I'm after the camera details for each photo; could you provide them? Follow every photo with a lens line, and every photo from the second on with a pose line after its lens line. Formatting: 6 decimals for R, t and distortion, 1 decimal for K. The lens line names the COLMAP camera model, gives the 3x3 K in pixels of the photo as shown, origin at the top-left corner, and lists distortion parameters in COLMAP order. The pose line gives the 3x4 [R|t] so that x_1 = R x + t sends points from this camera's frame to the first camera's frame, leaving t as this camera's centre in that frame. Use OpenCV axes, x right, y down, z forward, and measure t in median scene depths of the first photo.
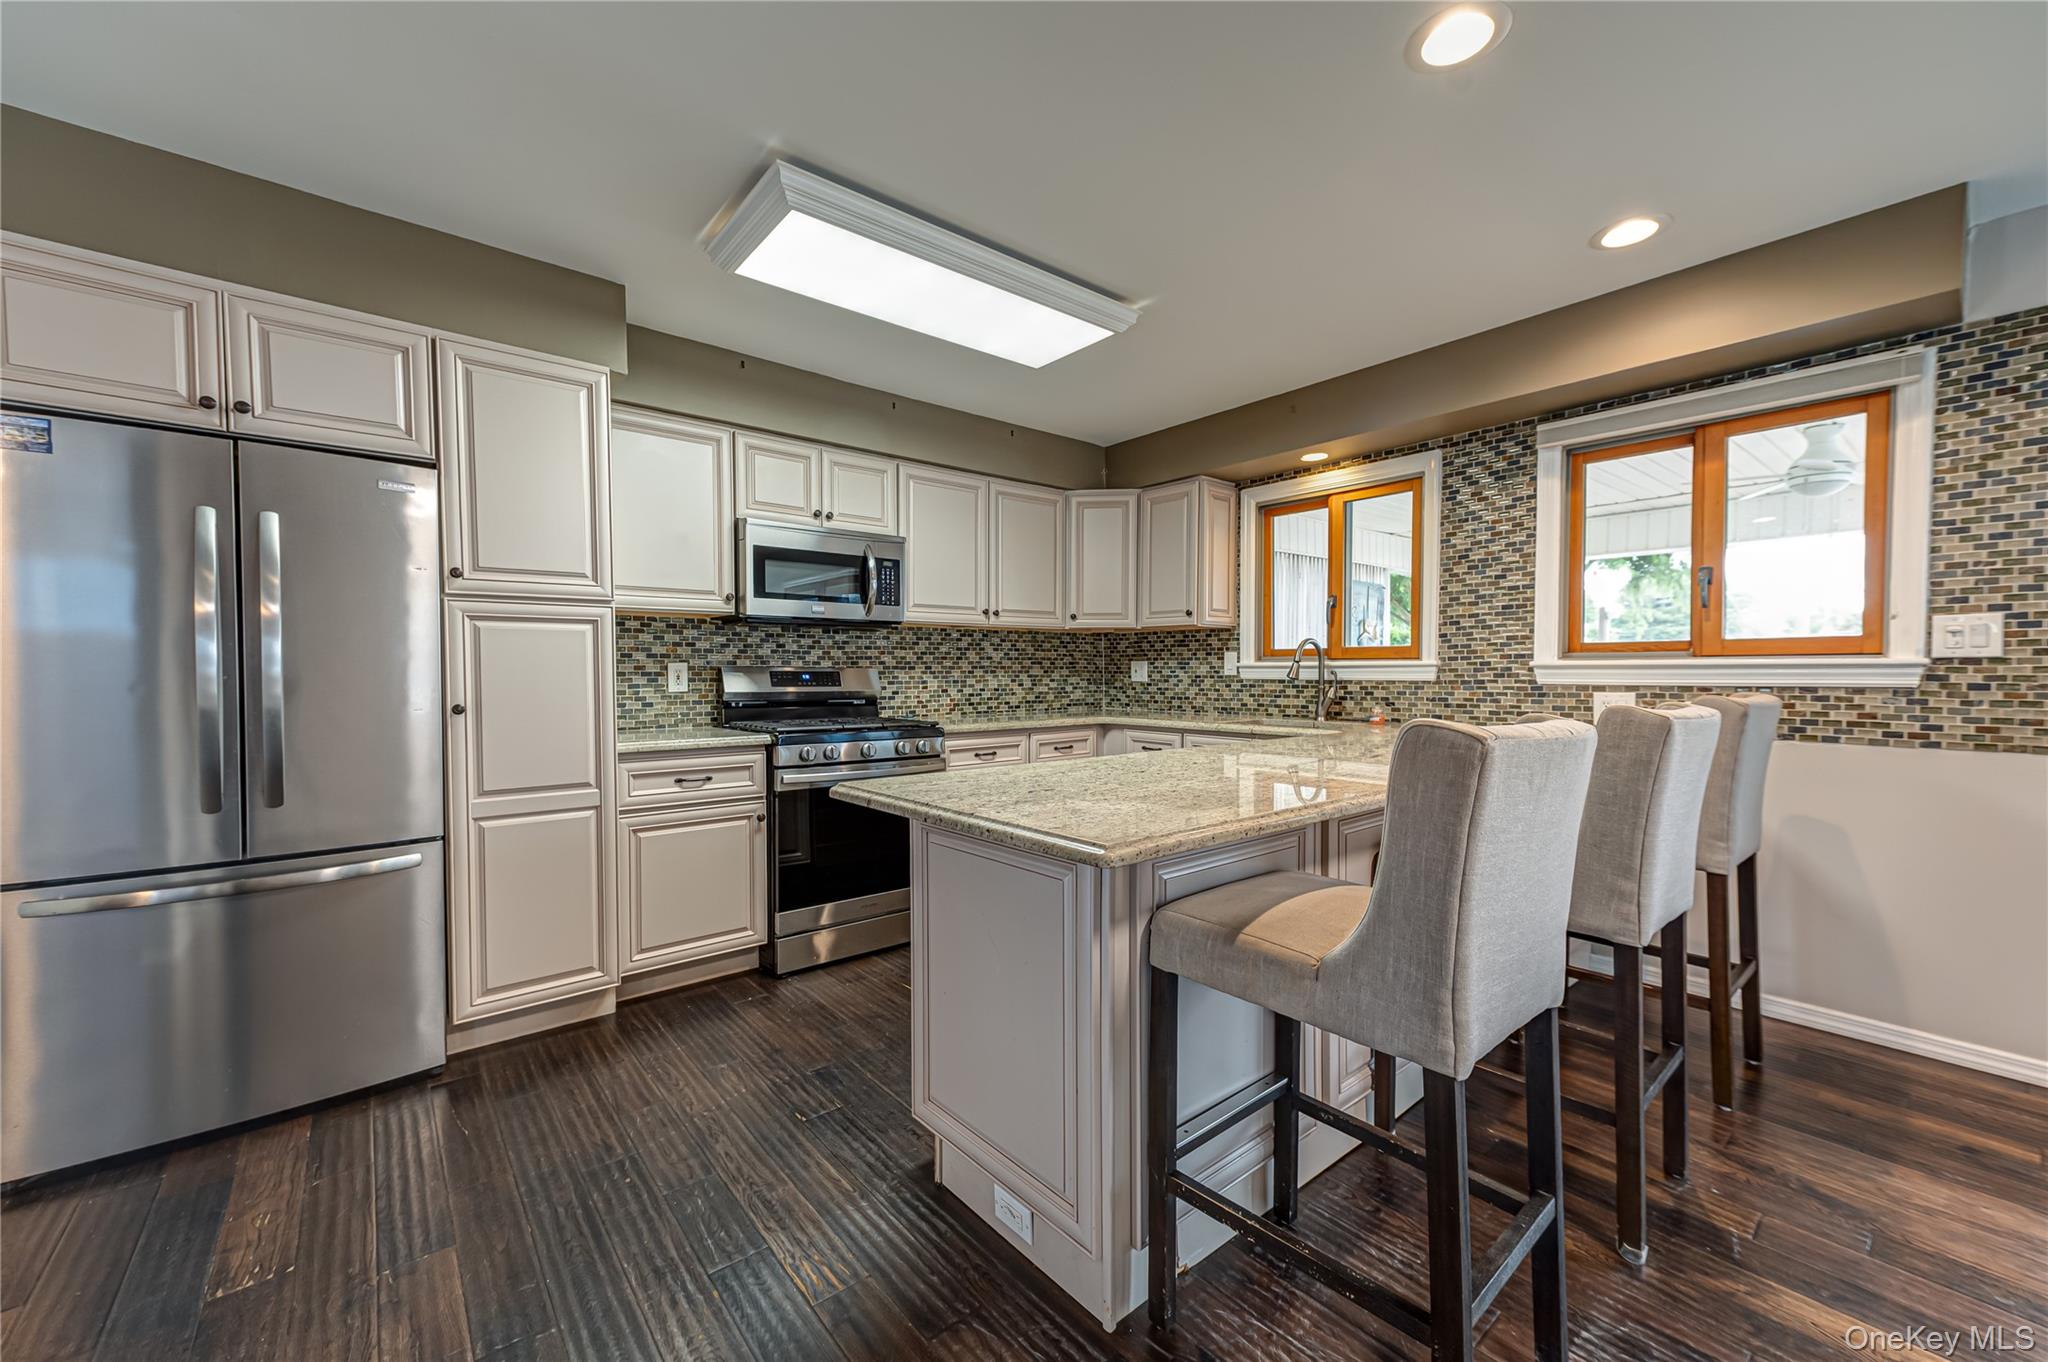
lens RADIAL K [[800.5, 0, 997.7], [0, 800.5, 697.1], [0, 0, 1]] dist [0.002463, -0.000441]
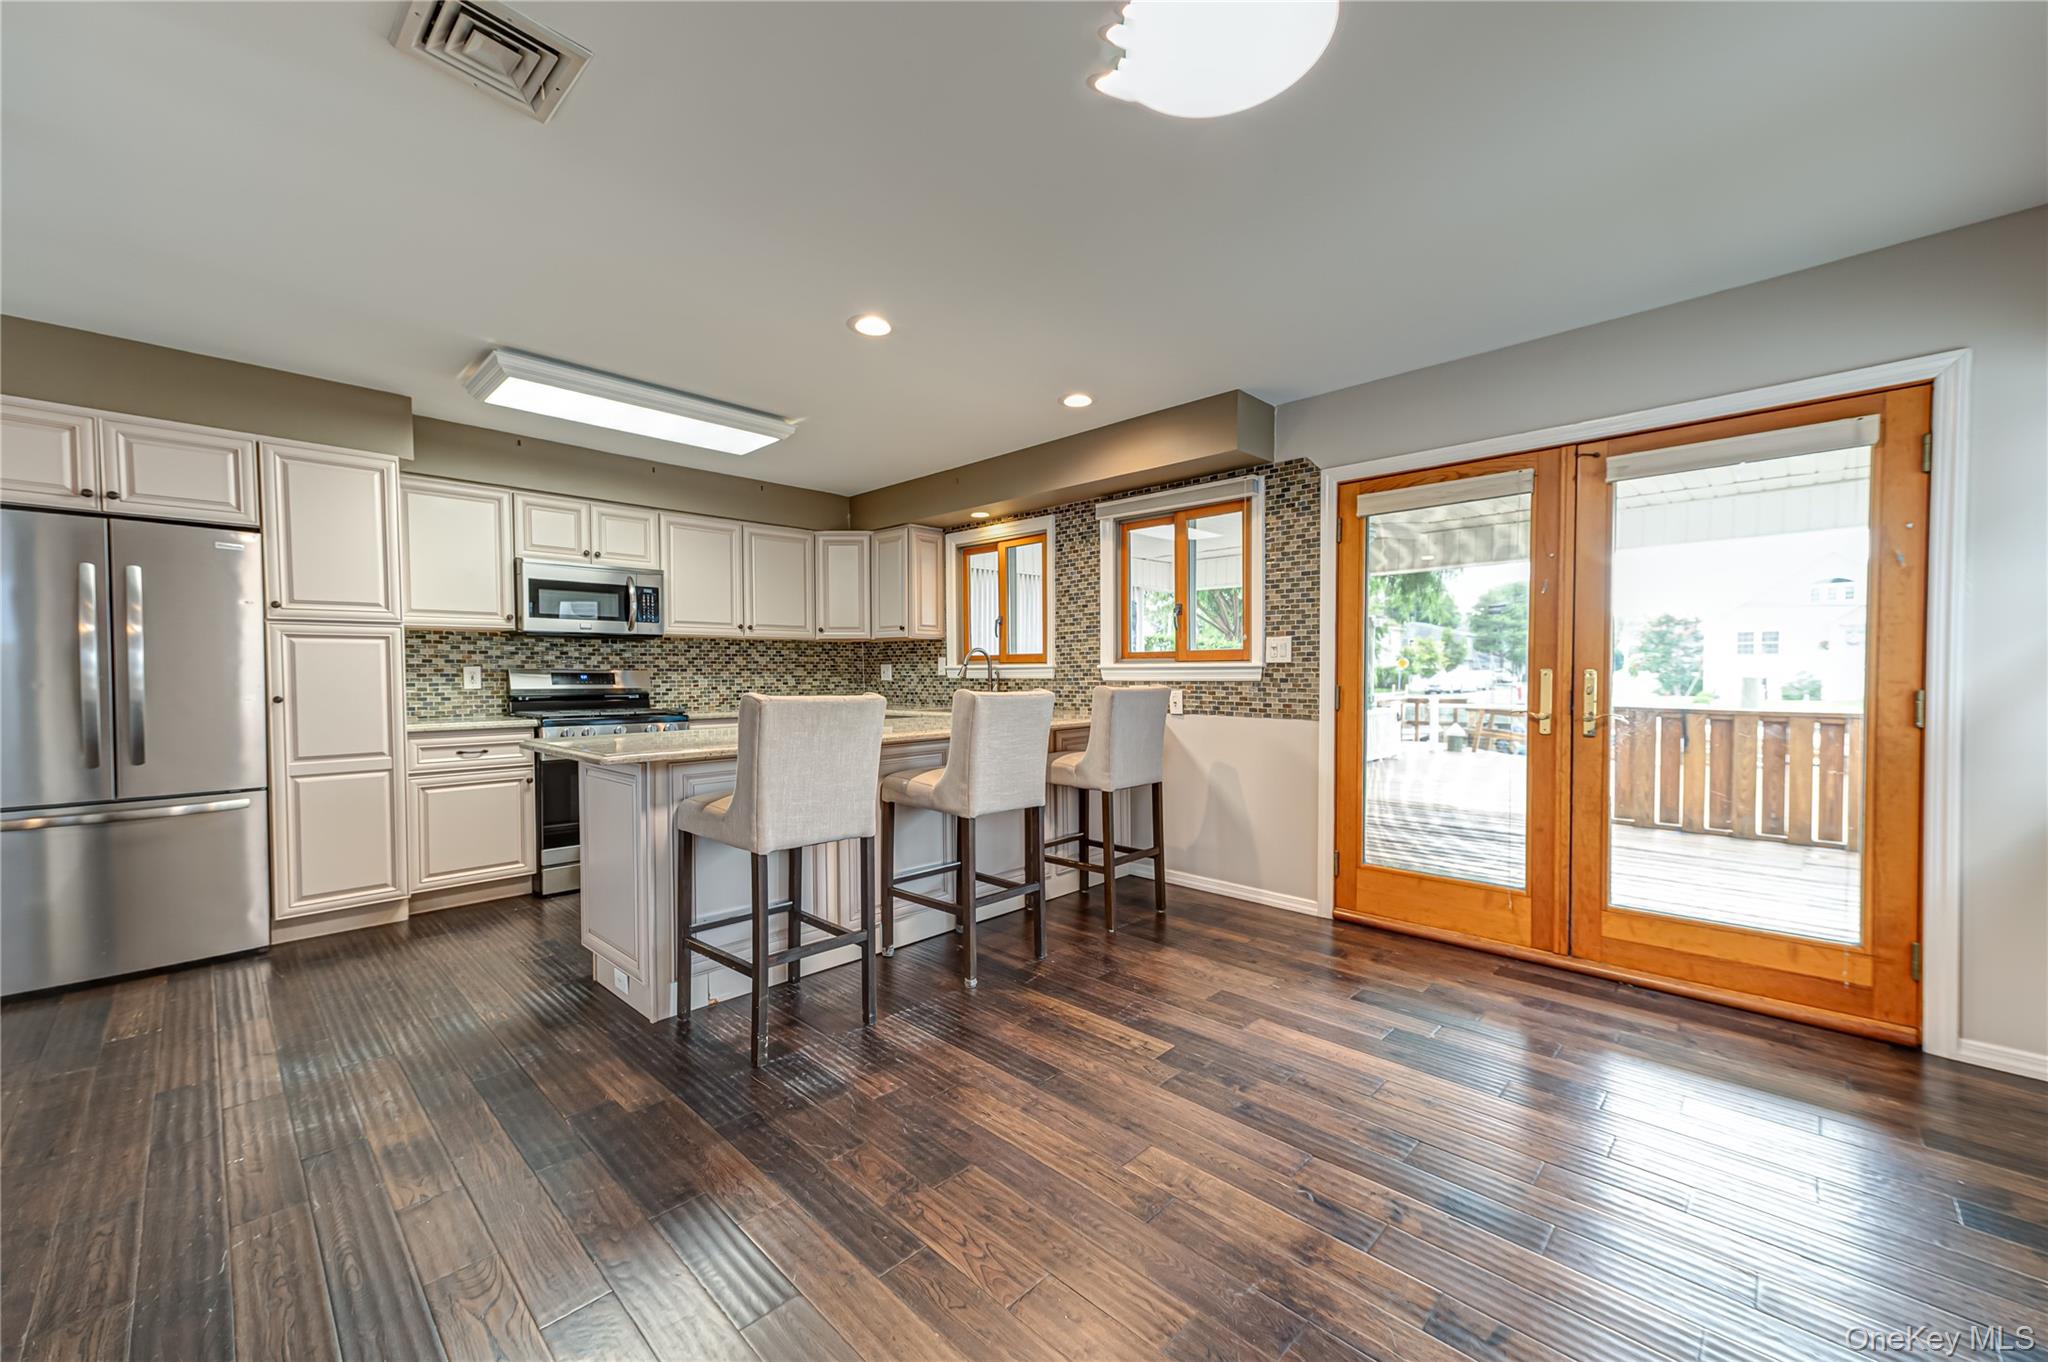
lens RADIAL K [[800.5, 0, 1009.7], [0, 800.5, 697.2], [0, 0, 1]] dist [0.002463, -0.000441]
pose [[0.992375, -0.006137, 0.123102, 0.385915], [0.006388, 0.999978, -0.001646, 0.018581], [-0.123089, 0.002420, 0.992393, -0.502526]]
